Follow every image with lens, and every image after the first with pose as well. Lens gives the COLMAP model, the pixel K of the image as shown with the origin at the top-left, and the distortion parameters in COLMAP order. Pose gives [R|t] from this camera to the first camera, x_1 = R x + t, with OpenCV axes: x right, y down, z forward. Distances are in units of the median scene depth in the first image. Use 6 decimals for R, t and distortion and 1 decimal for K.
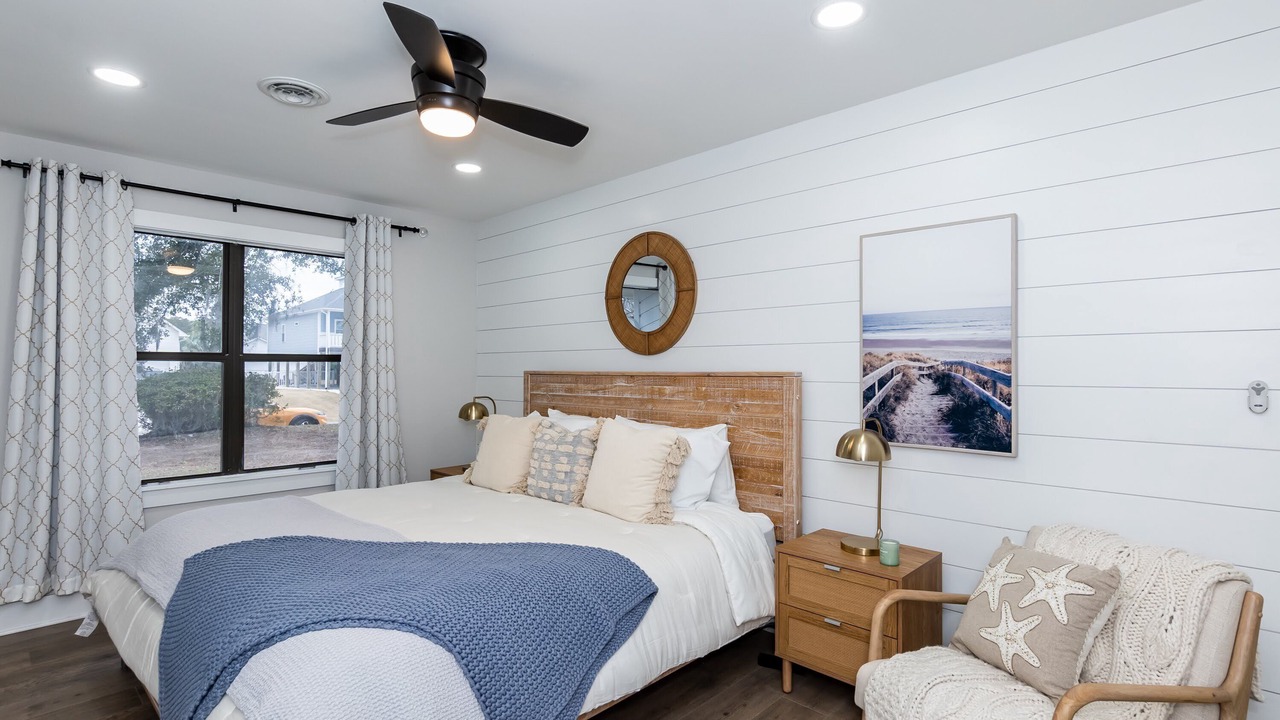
lens RADIAL K [[613.8, 0, 641.2], [0, 613.8, 361.3], [0, 0, 1]] dist [0.026377, -0.000116]
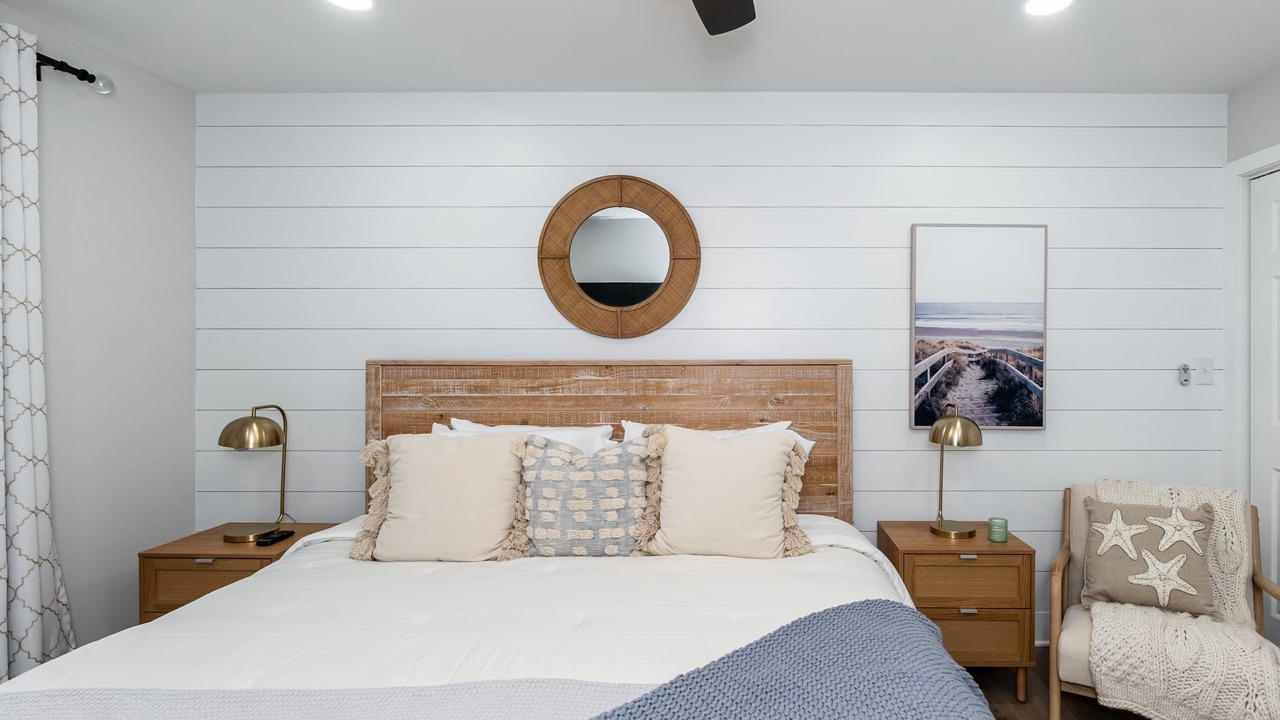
lens RADIAL K [[624.1, 0, 640.1], [0, 624.1, 360.6], [0, 0, 1]] dist [-0.001355, 0.000480]
pose [[0.725191, -0.006395, 0.688518, -0.653986], [-0.006909, 0.999839, 0.016564, 0.005735], [-0.688513, -0.016769, 0.725030, 0.553501]]
